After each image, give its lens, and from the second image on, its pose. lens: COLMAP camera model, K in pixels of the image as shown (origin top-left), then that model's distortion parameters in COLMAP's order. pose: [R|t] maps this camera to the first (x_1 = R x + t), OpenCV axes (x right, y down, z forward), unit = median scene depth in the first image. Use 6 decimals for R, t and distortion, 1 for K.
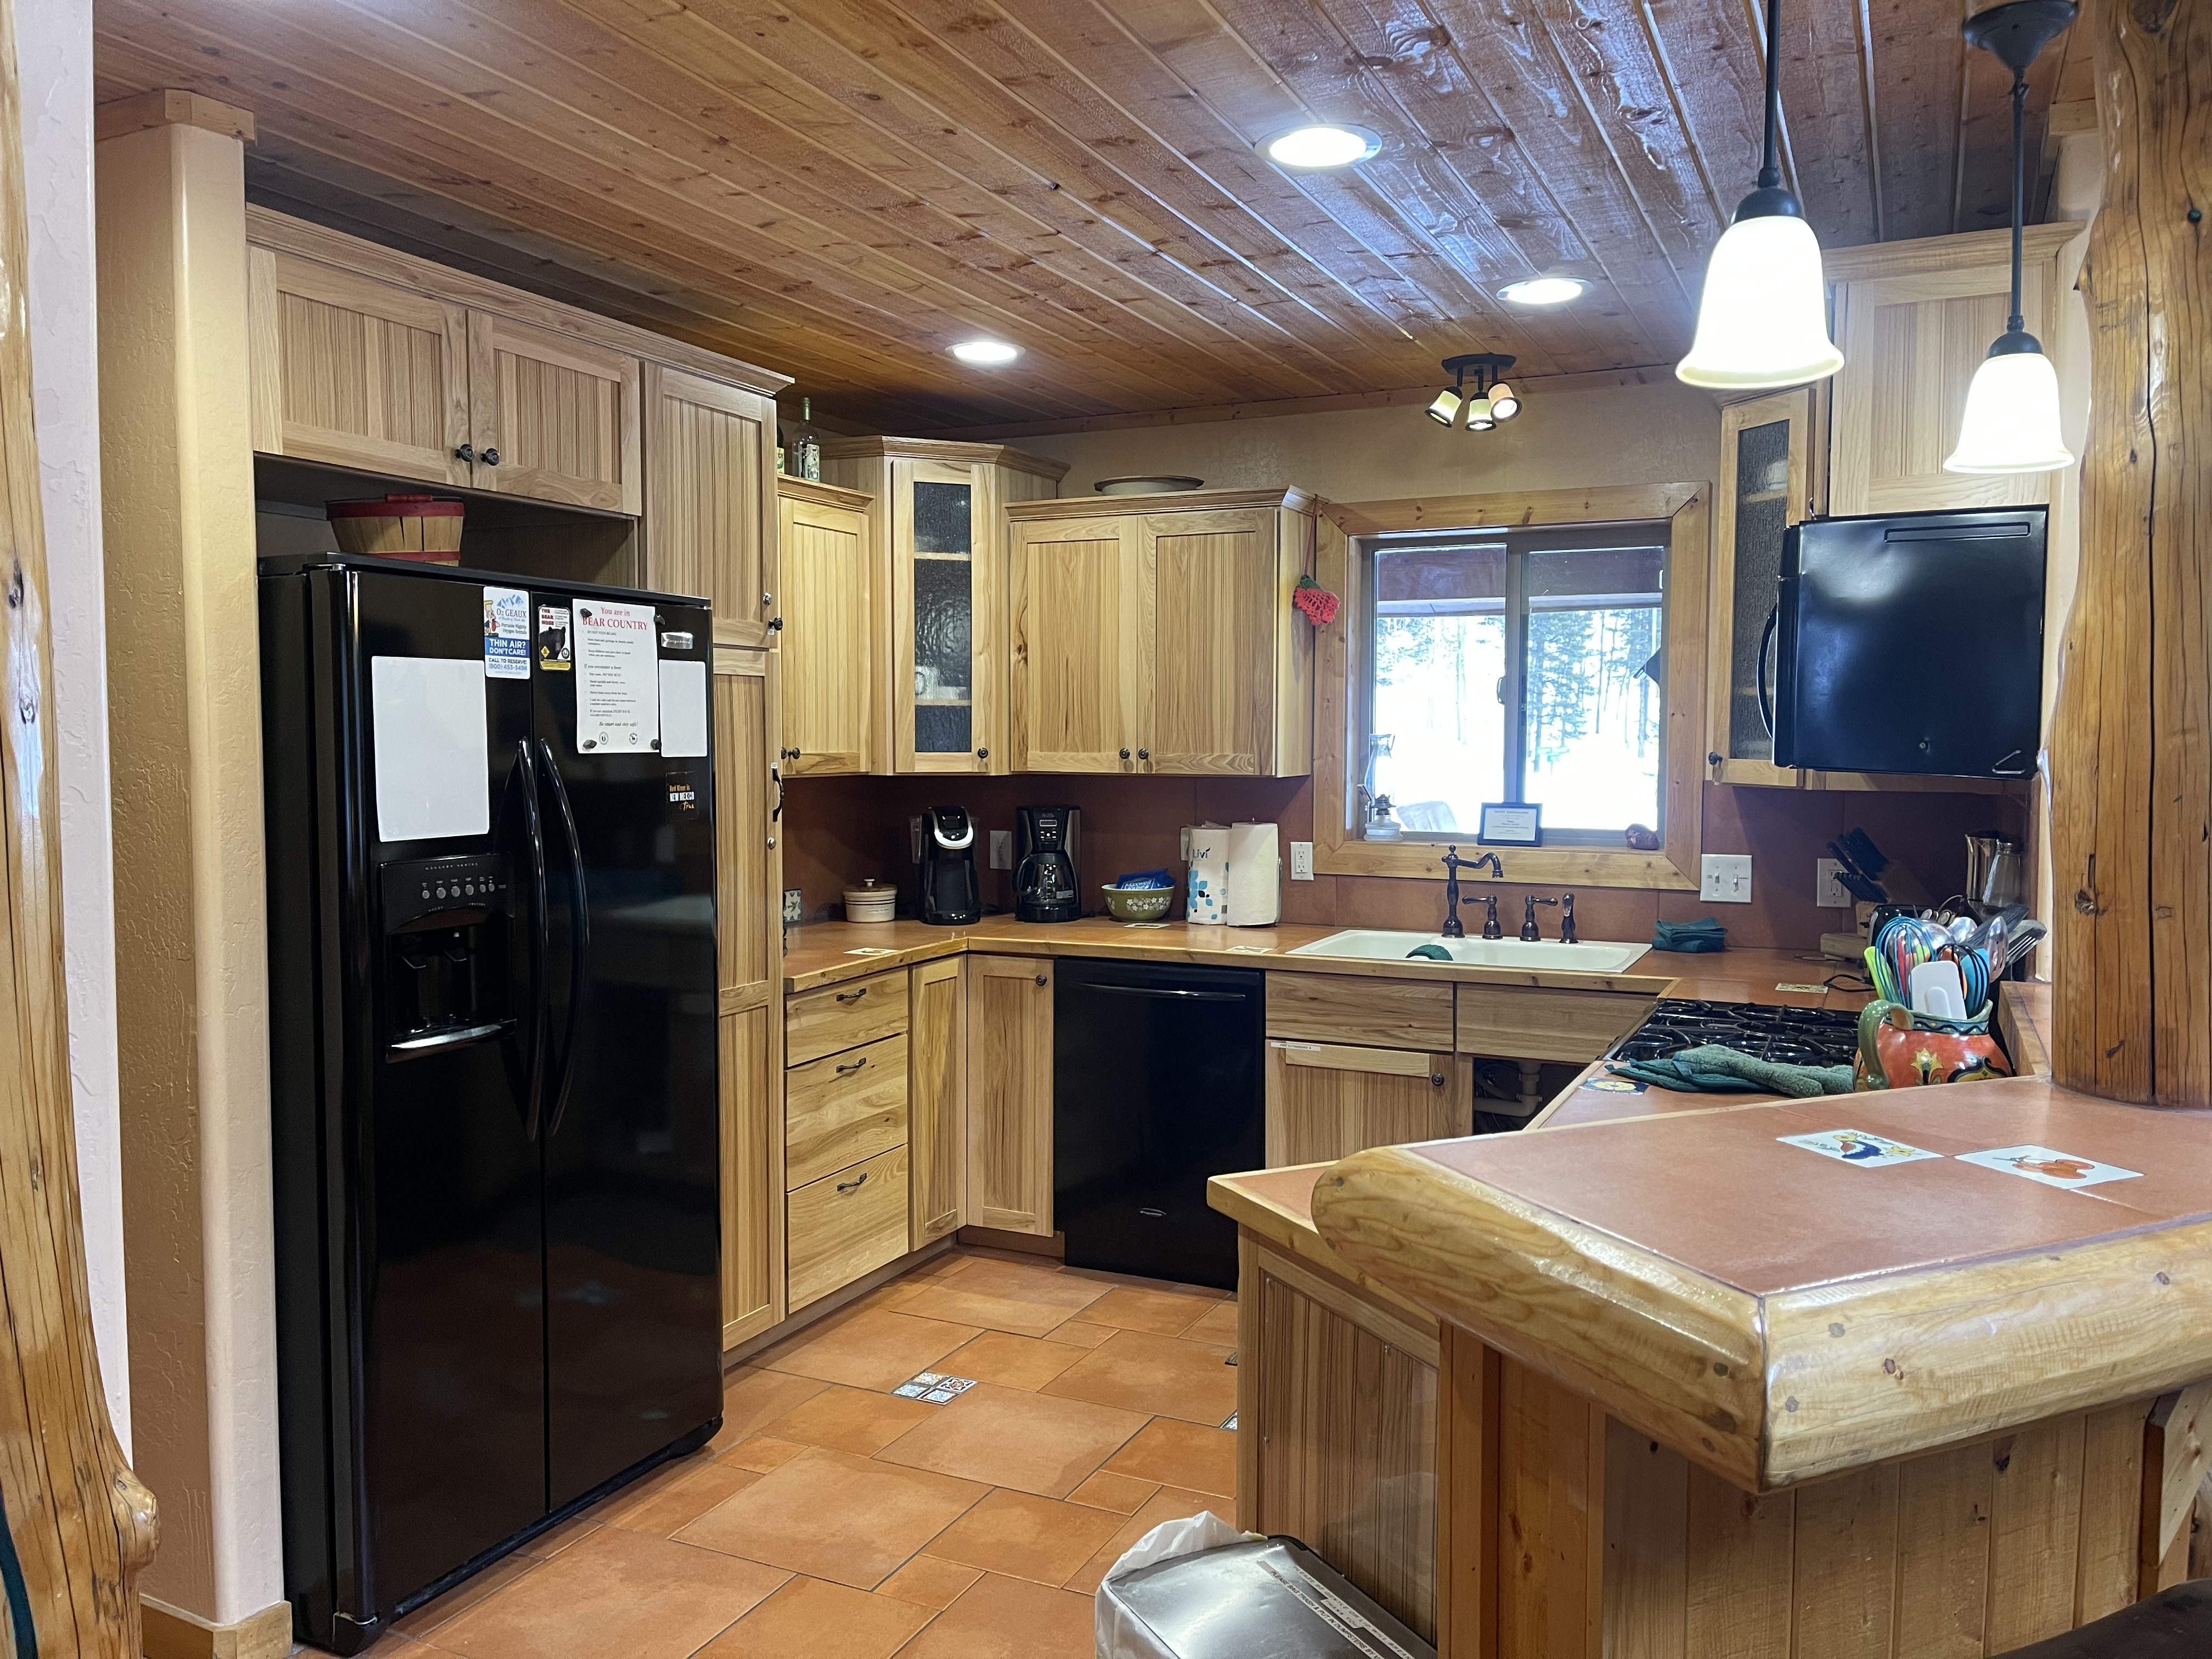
lens RADIAL K [[1686.8, 0, 1094.4], [0, 1686.8, 827.9], [0, 0, 1]] dist [0.086000, -0.116018]
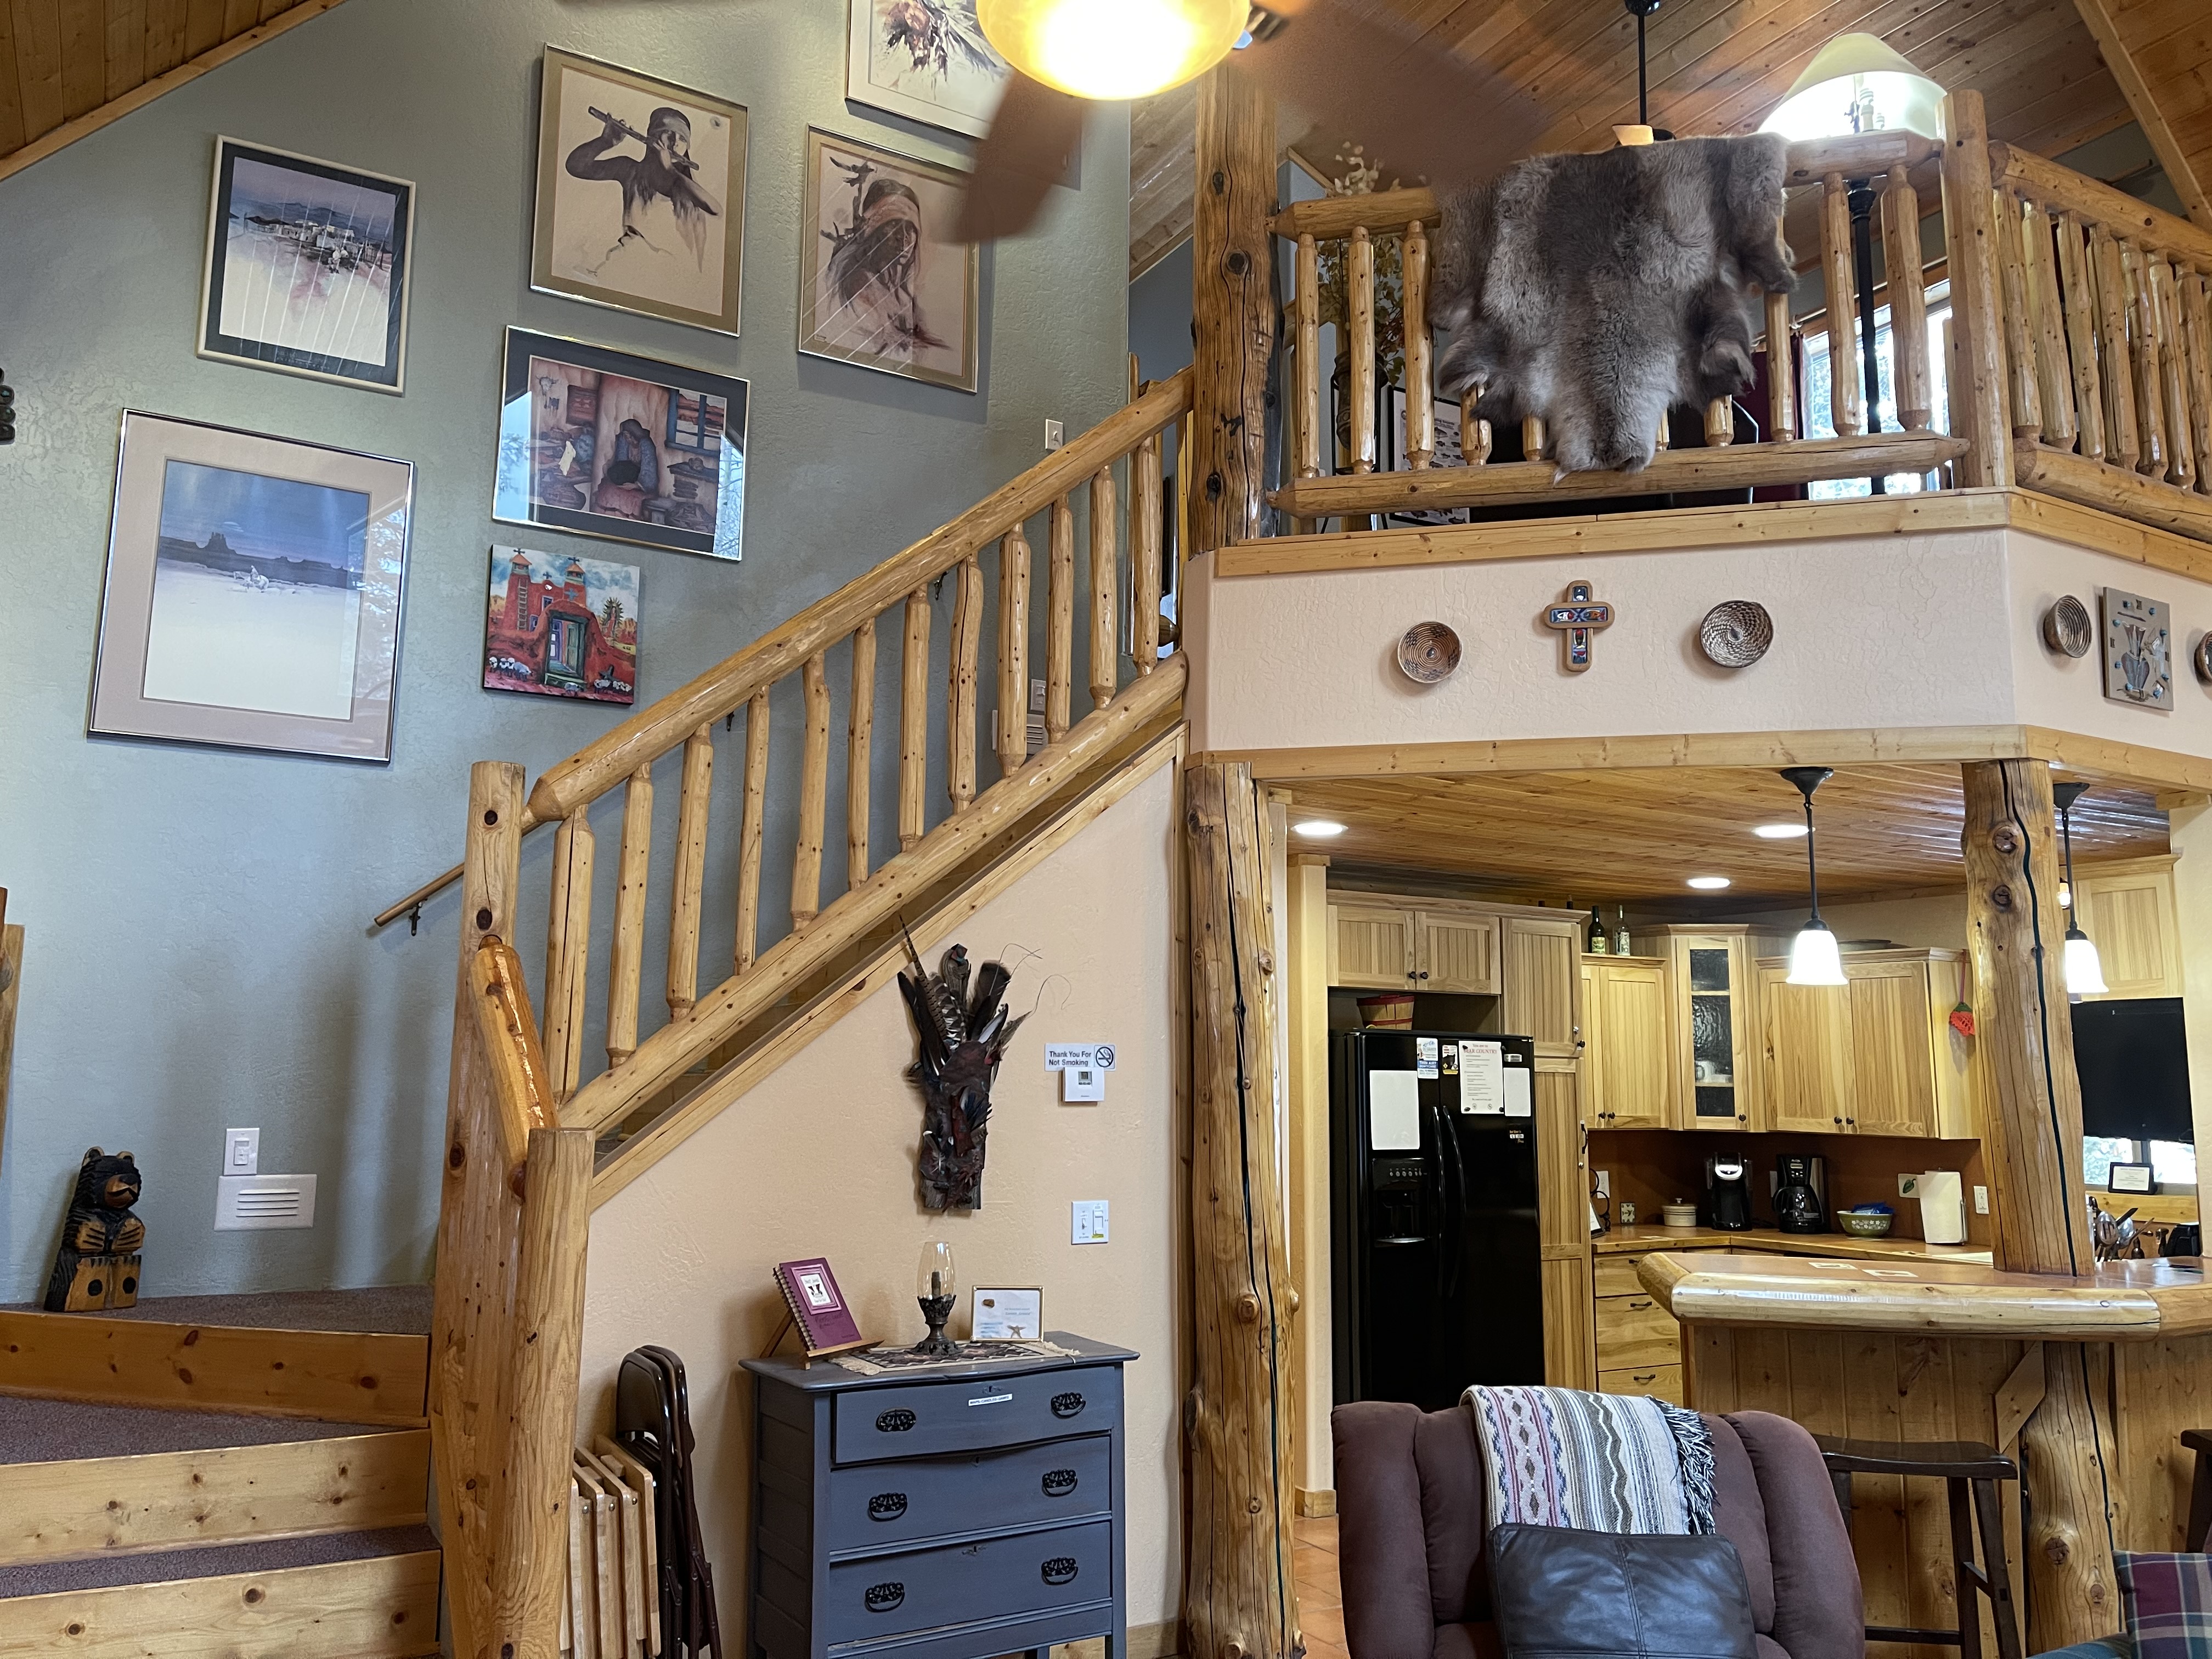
lens RADIAL K [[1663.6, 0, 1100.1], [0, 1663.6, 830.5], [0, 0, 1]] dist [0.035436, -0.004907]
pose [[0.829036, -0.076511, -0.553937, 0.385311], [-0.040815, 0.979674, -0.196399, 0.028750], [0.557704, 0.185431, 0.809062, -0.768811]]
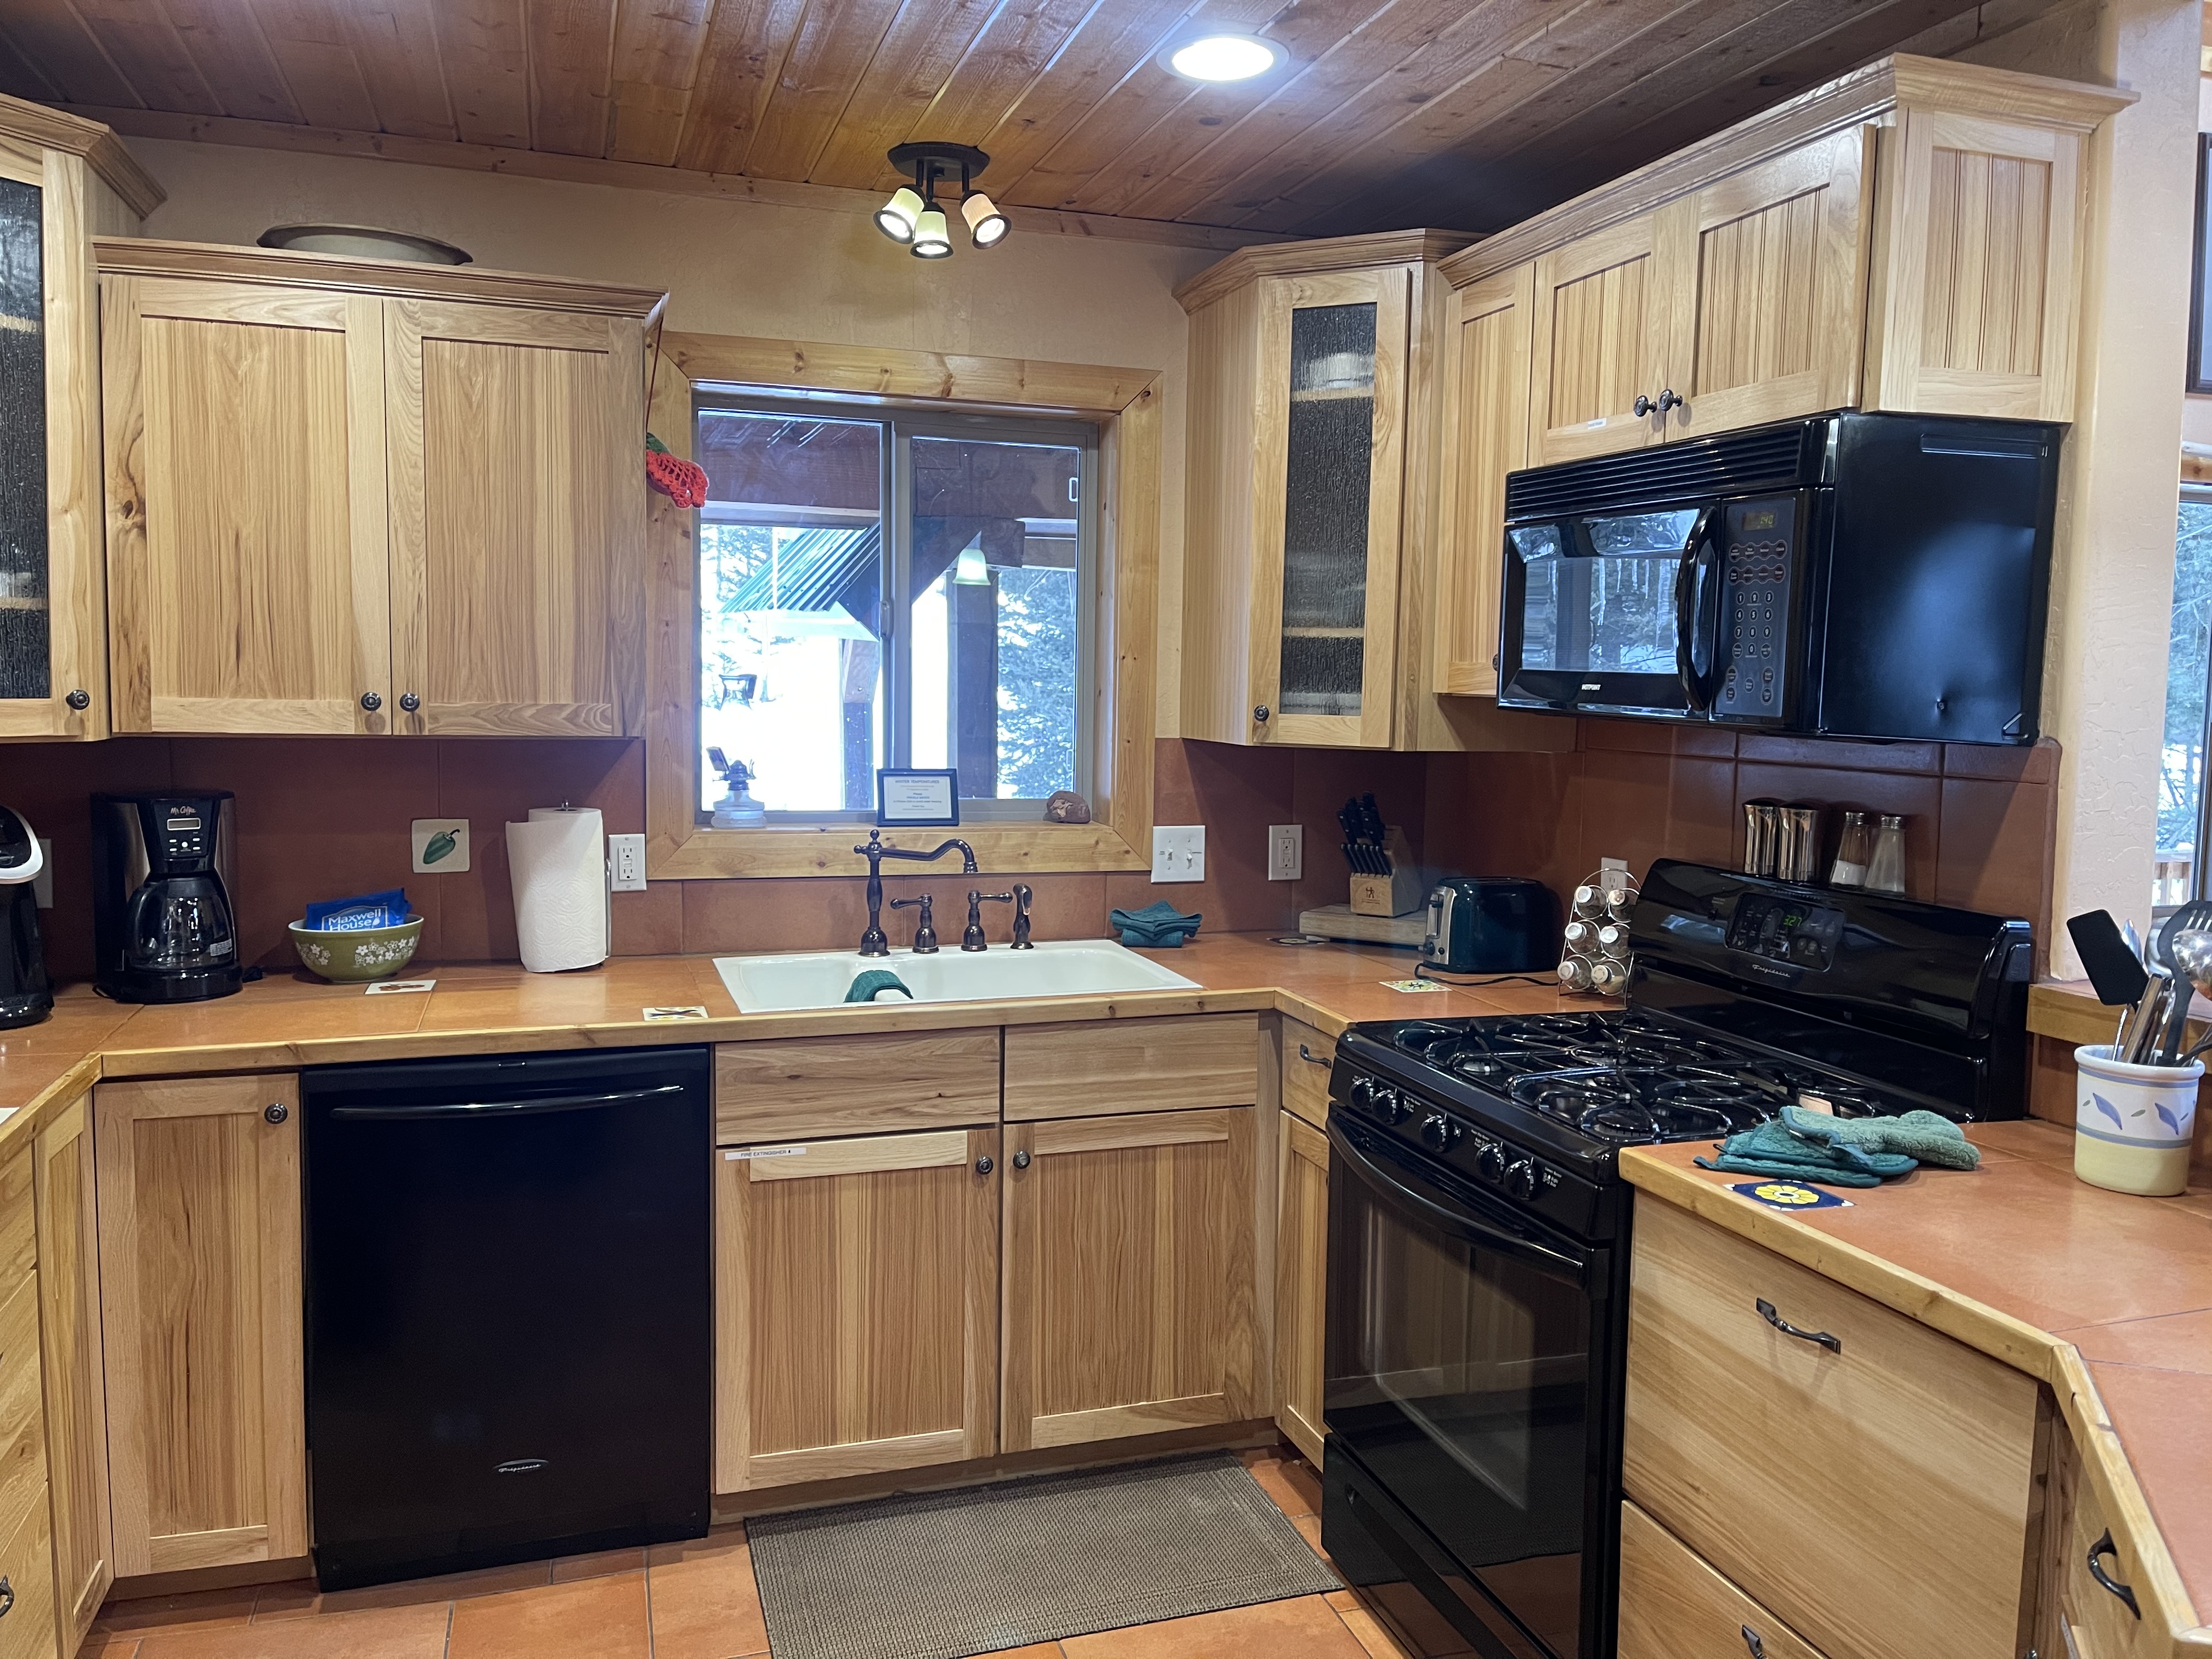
lens RADIAL K [[1663.1, 0, 1133.8], [0, 1663.1, 821.6], [0, 0, 1]] dist [0.040584, -0.056414]
pose [[0.713373, -0.049323, 0.699047, -0.239386], [0.025022, 0.998677, 0.044930, -0.025917], [-0.700338, -0.014560, 0.713663, 0.471231]]
